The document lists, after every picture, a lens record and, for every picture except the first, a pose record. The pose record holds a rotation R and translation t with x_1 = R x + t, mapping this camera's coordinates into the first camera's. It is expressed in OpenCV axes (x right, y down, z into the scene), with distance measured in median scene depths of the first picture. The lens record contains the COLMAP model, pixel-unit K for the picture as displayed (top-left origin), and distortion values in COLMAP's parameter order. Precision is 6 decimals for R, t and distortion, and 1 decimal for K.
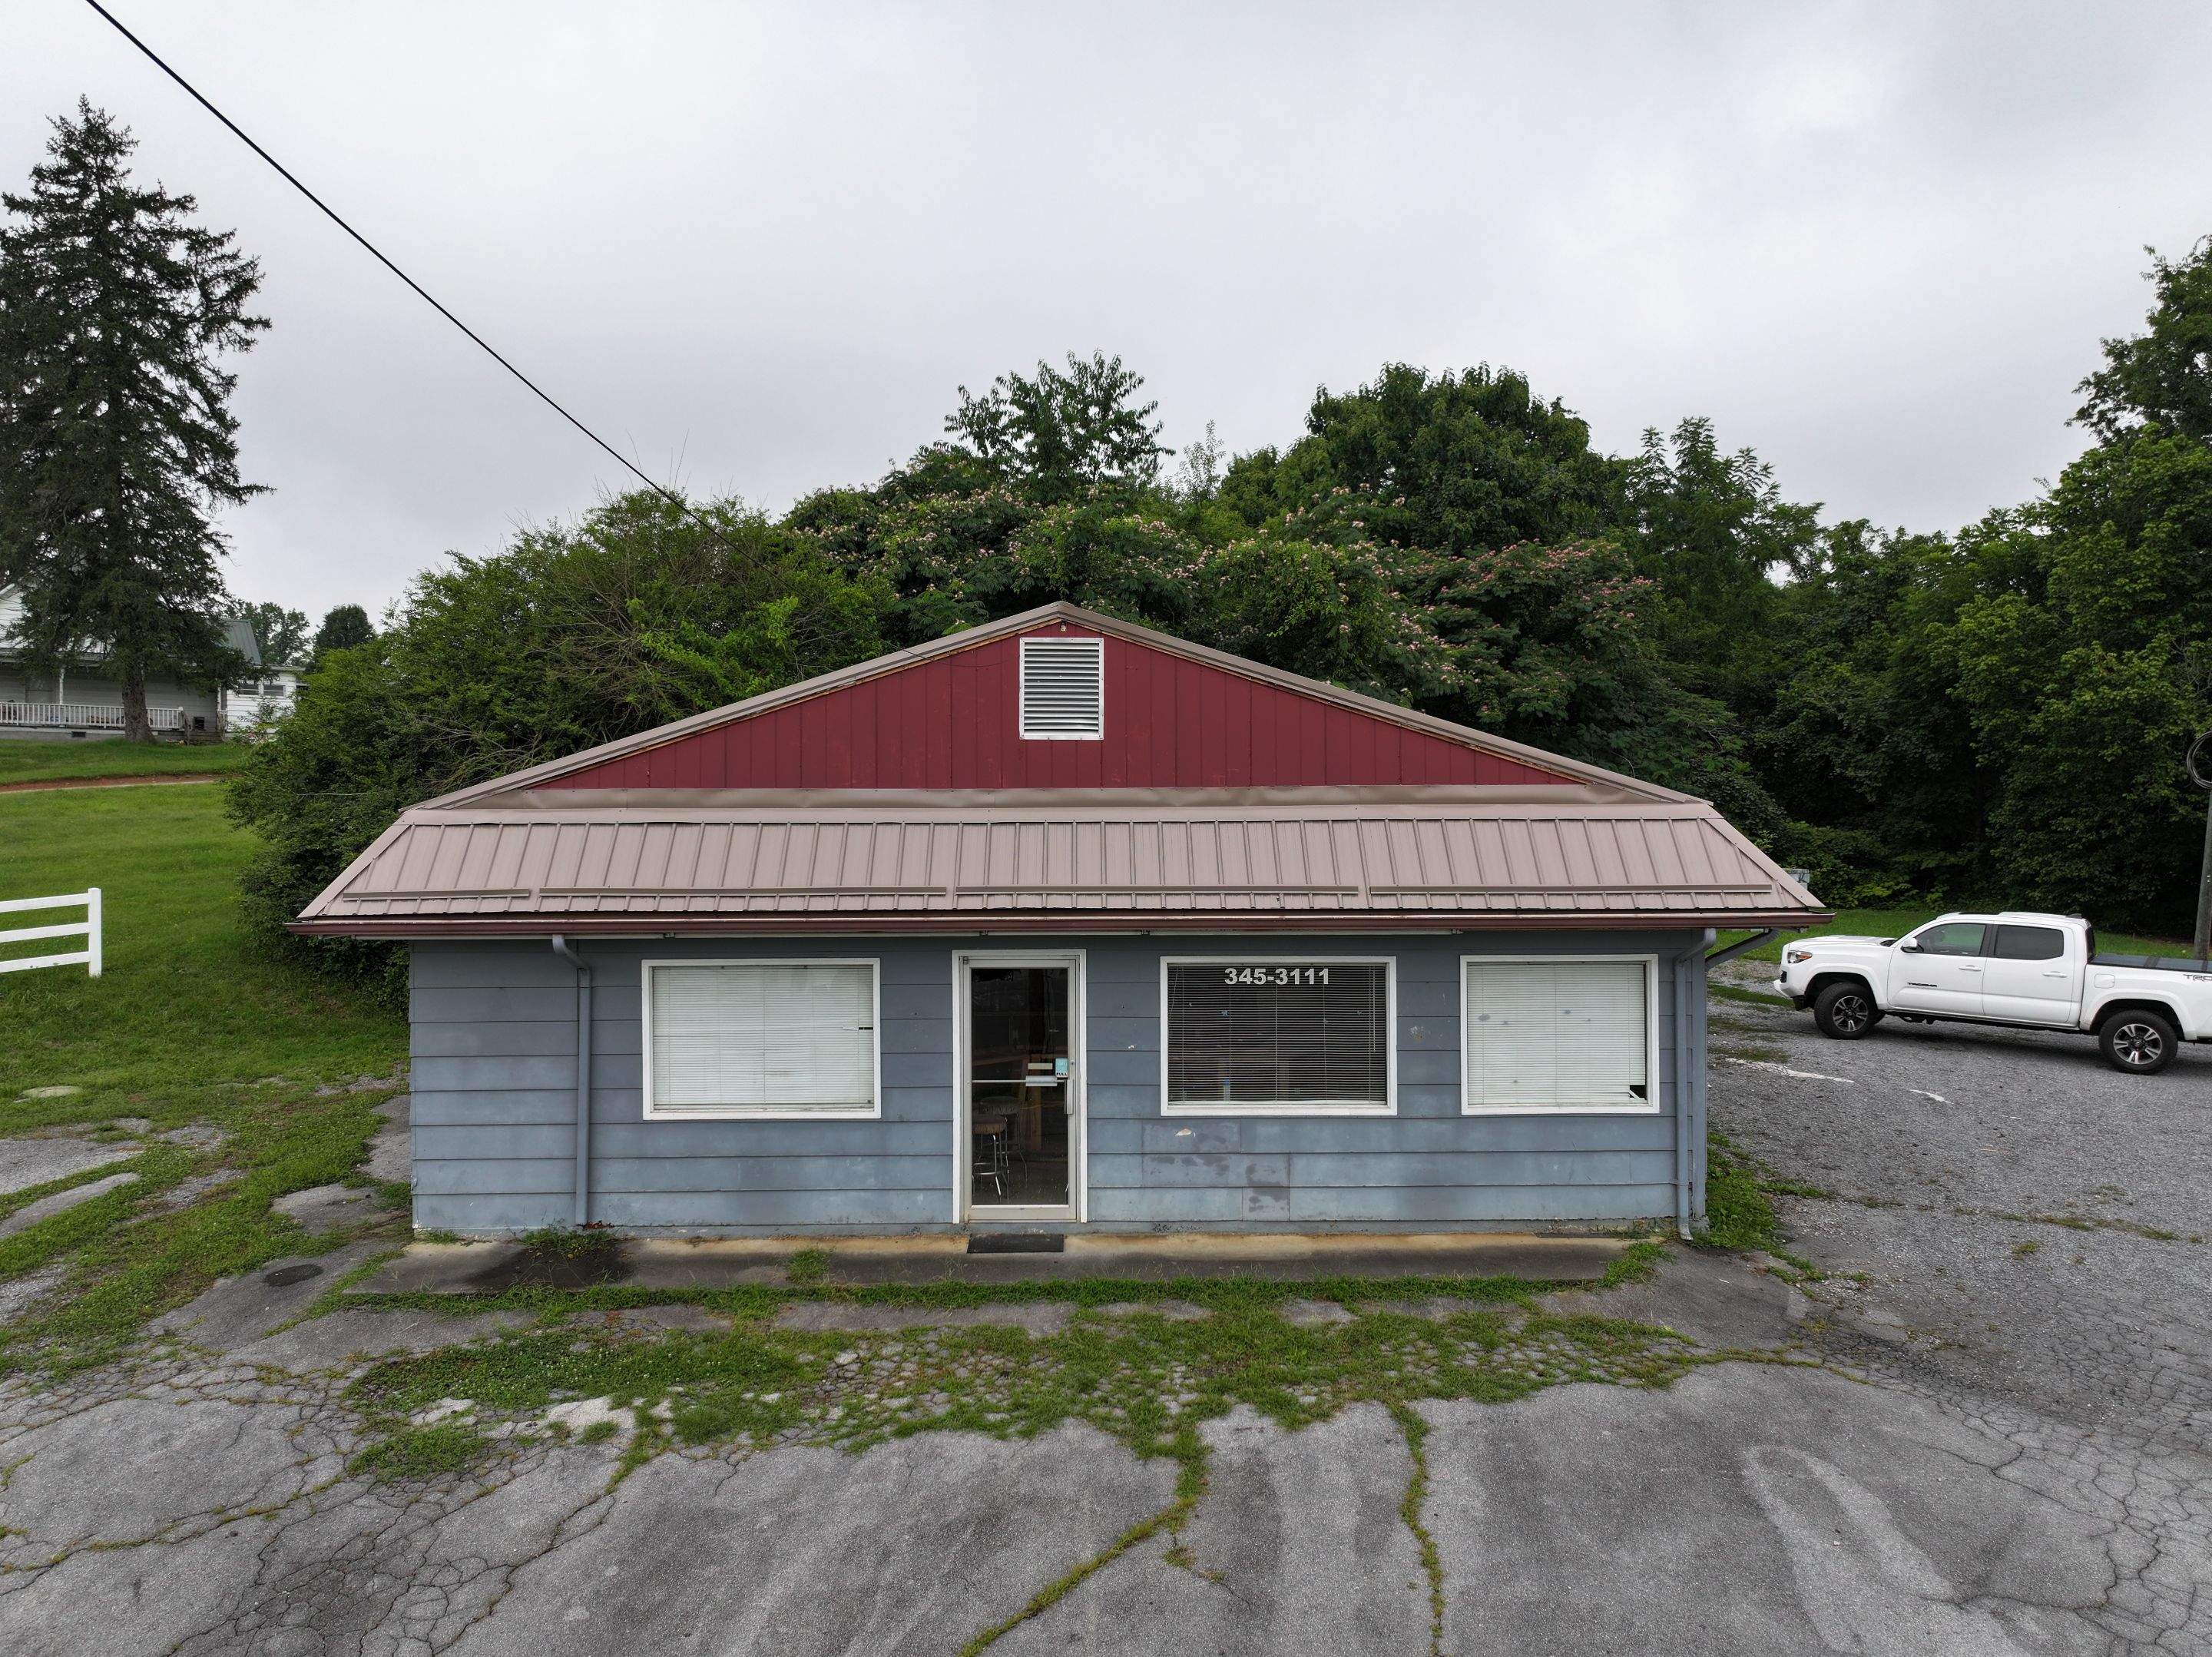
lens RADIAL K [[1549.2, 0, 1107.8], [0, 1549.2, 825.0], [0, 0, 1]] dist [-0.003078, 0.018689]
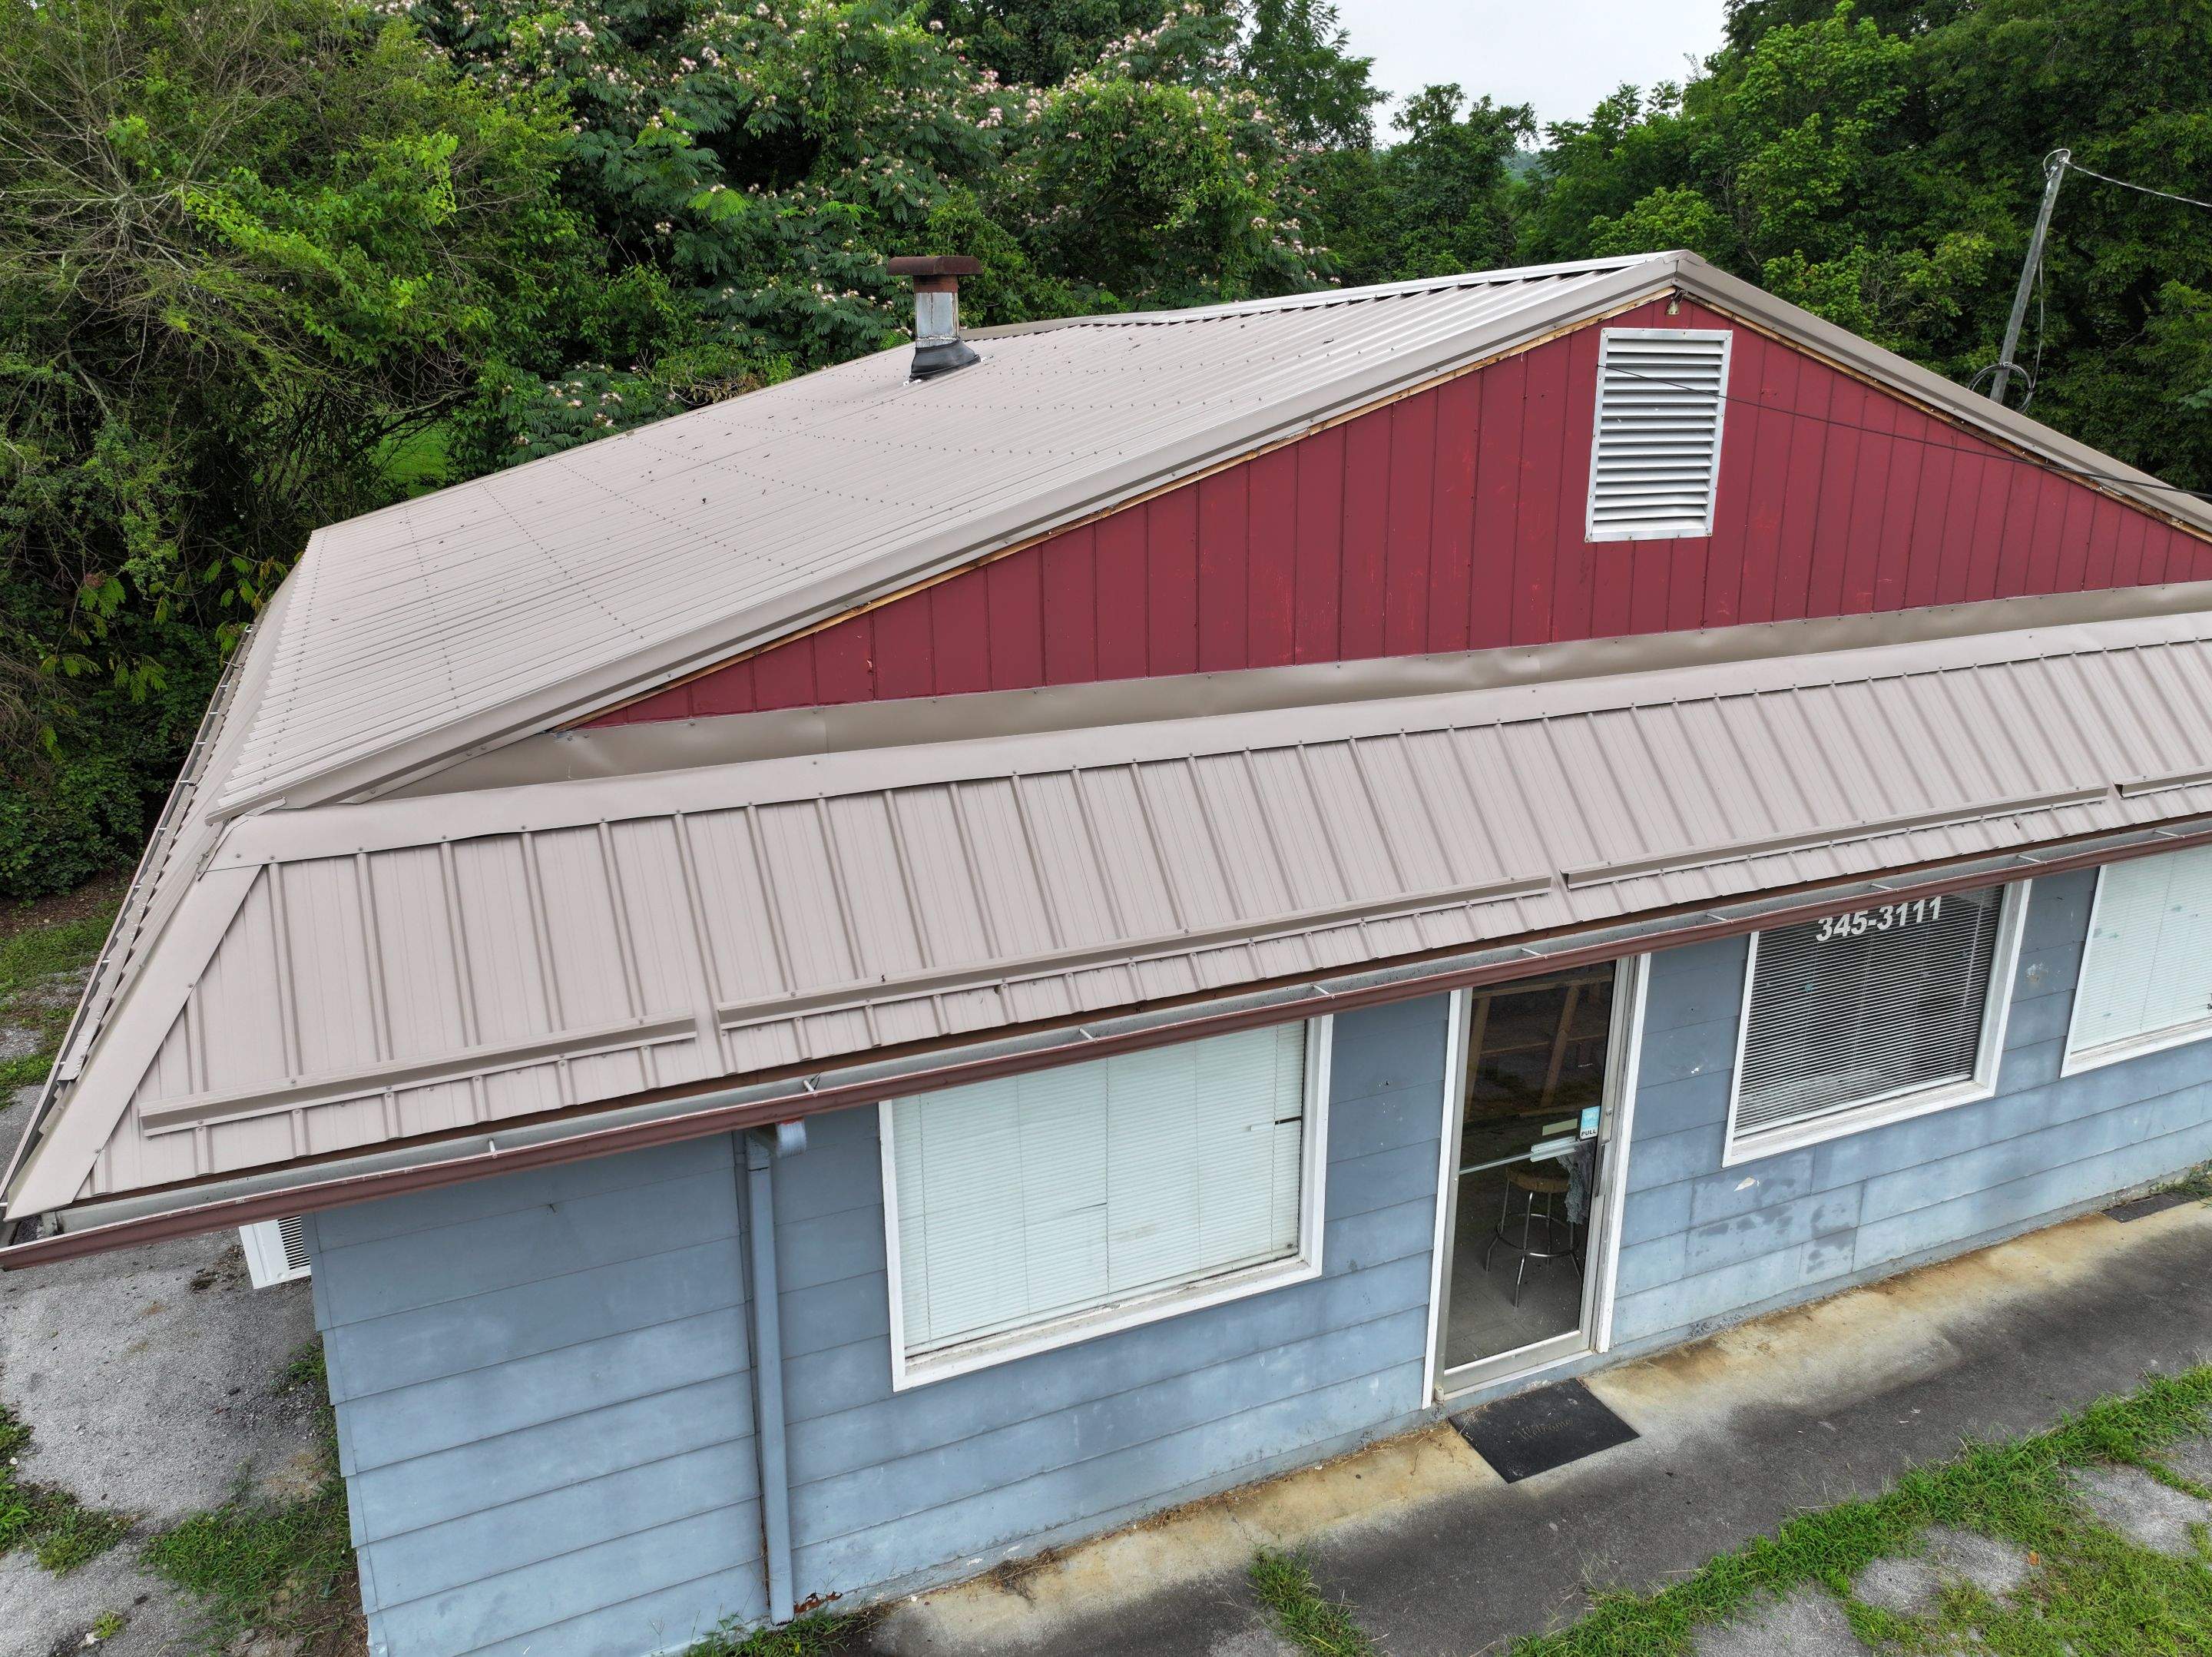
lens RADIAL K [[1549.2, 0, 1104.8], [0, 1549.2, 825.7], [0, 0, 1]] dist [-0.003078, 0.018689]
pose [[0.918530, -0.109761, 0.379808, -0.397867], [0.000808, 0.961207, 0.275825, -0.104990], [-0.395350, -0.253047, 0.882987, 0.596394]]
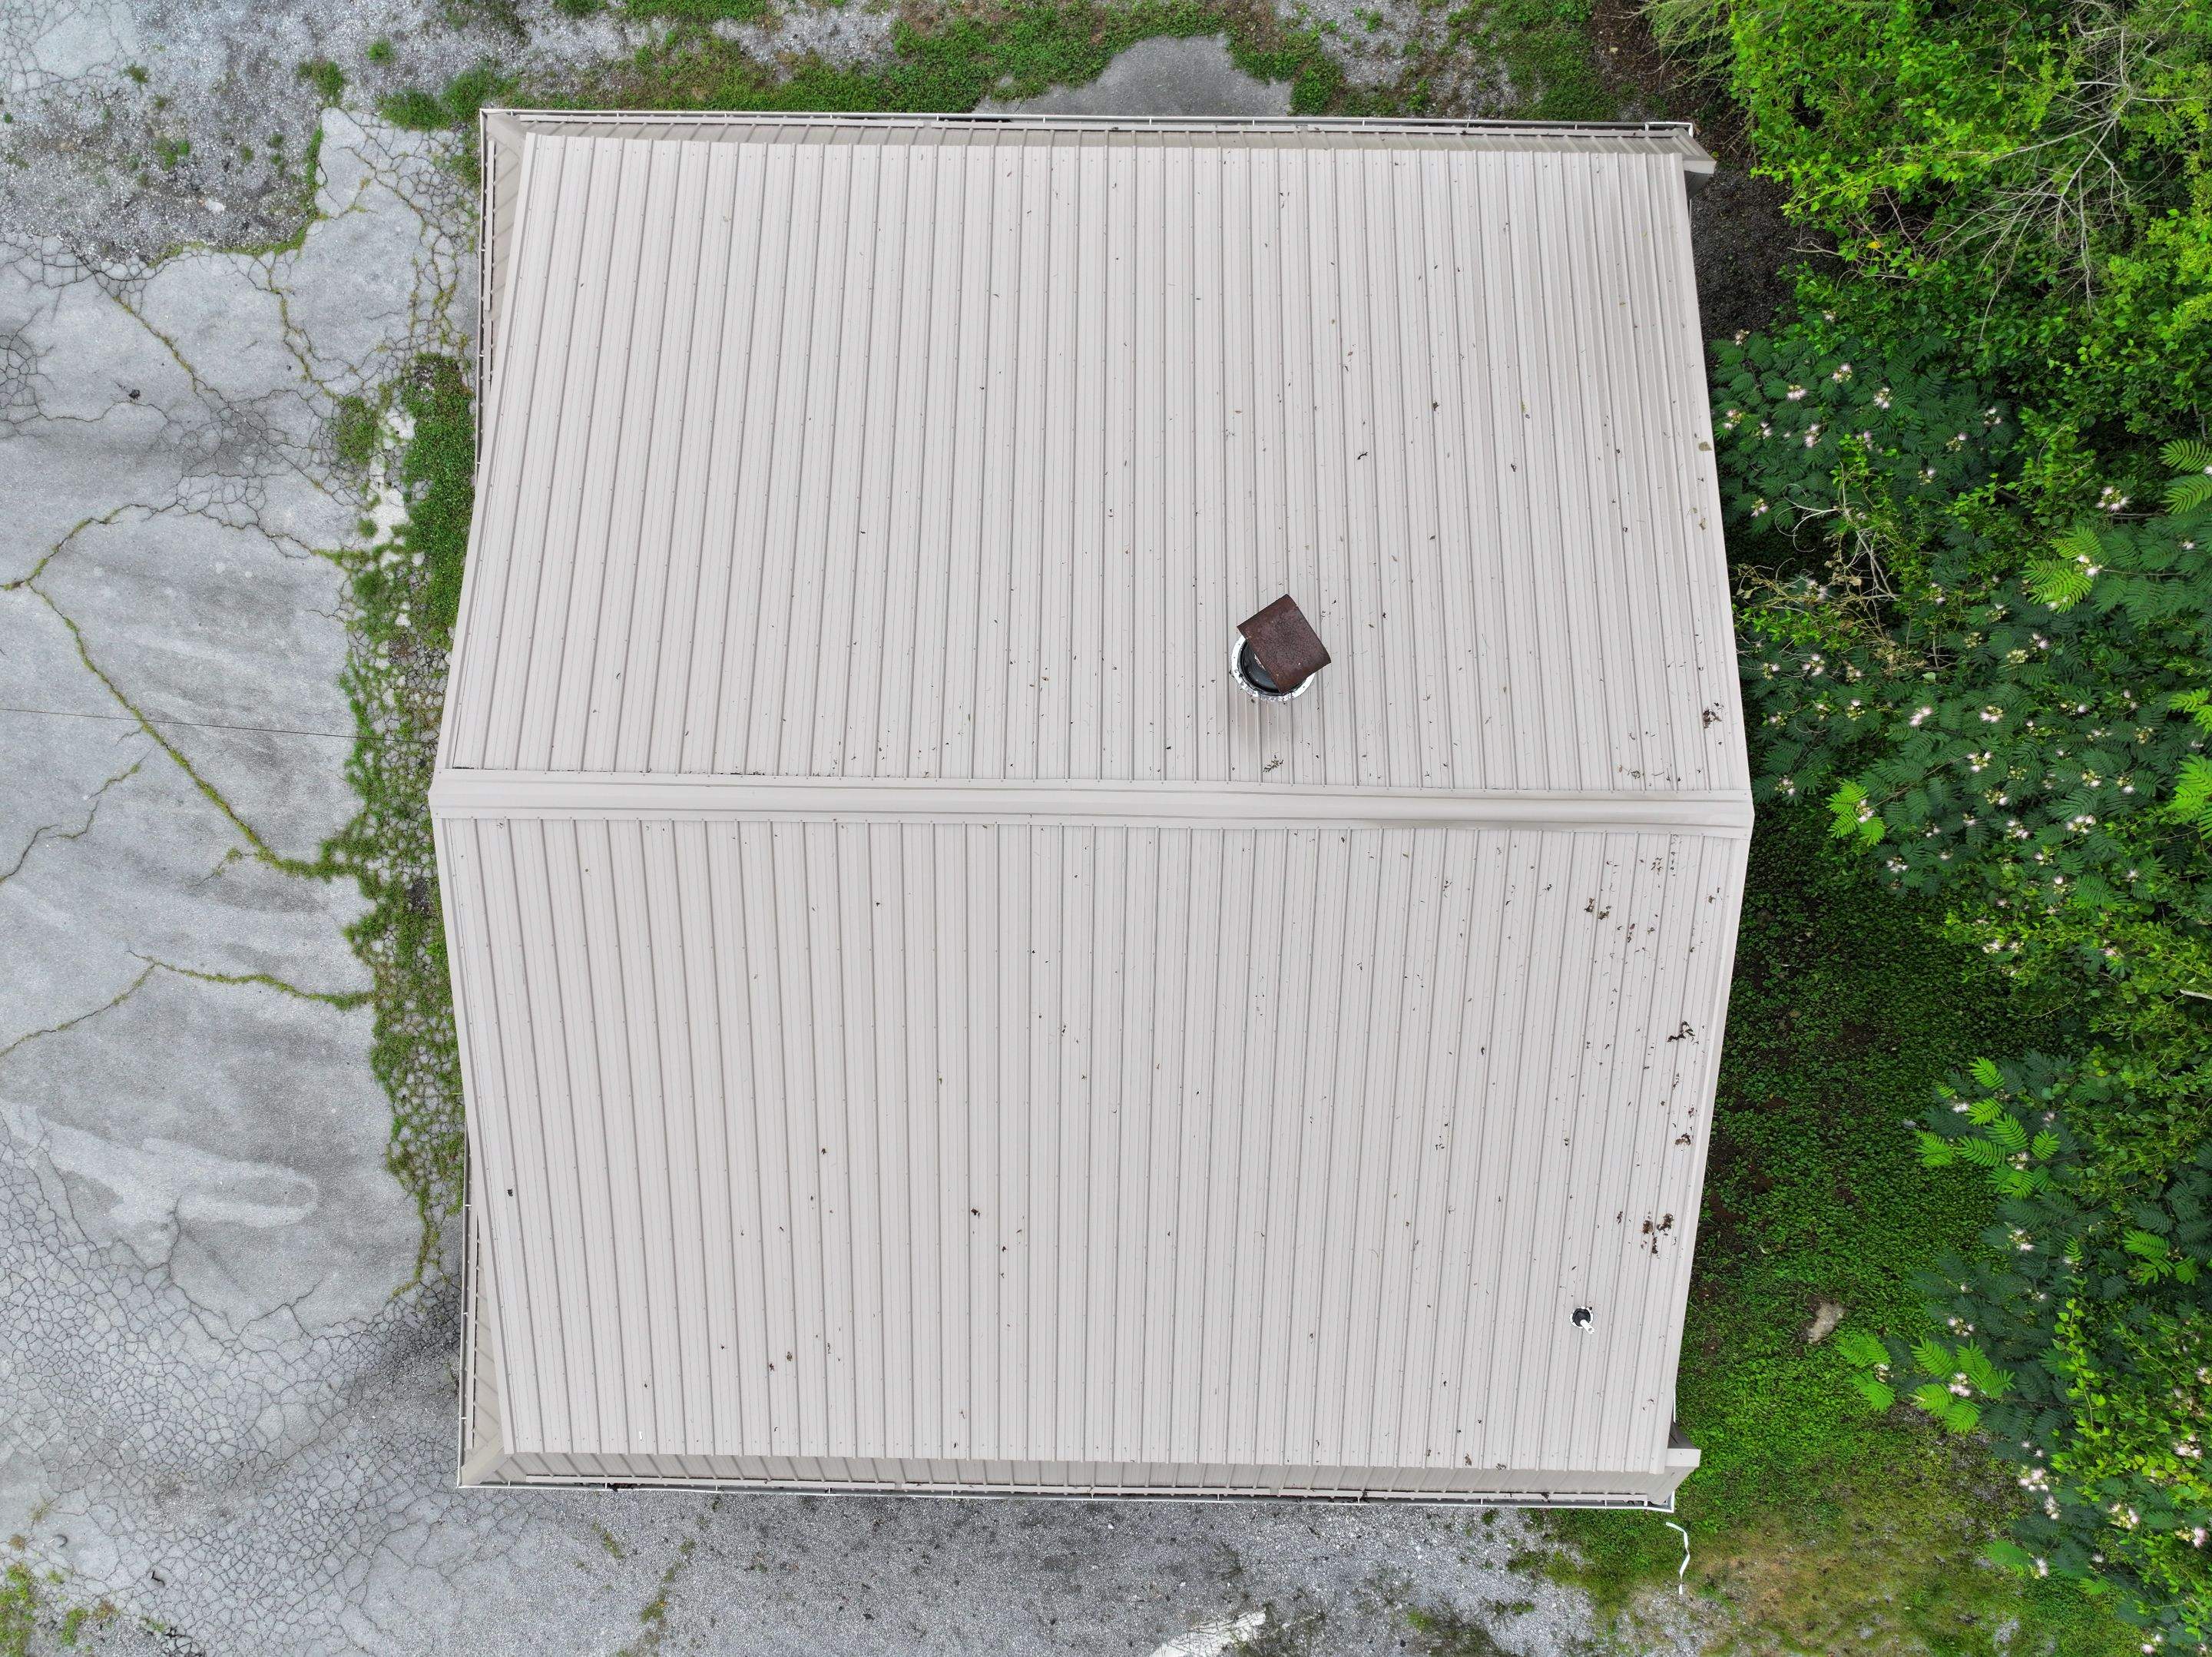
lens RADIAL K [[1549.2, 0, 1101.1], [0, 1549.2, 825.8], [0, 0, 1]] dist [-0.003078, 0.018689]
pose [[-0.034557, 0.999353, 0.009968, -0.033544], [-0.013521, -0.010440, 0.999854, -1.005996], [0.999311, 0.034417, 0.013873, 1.354186]]
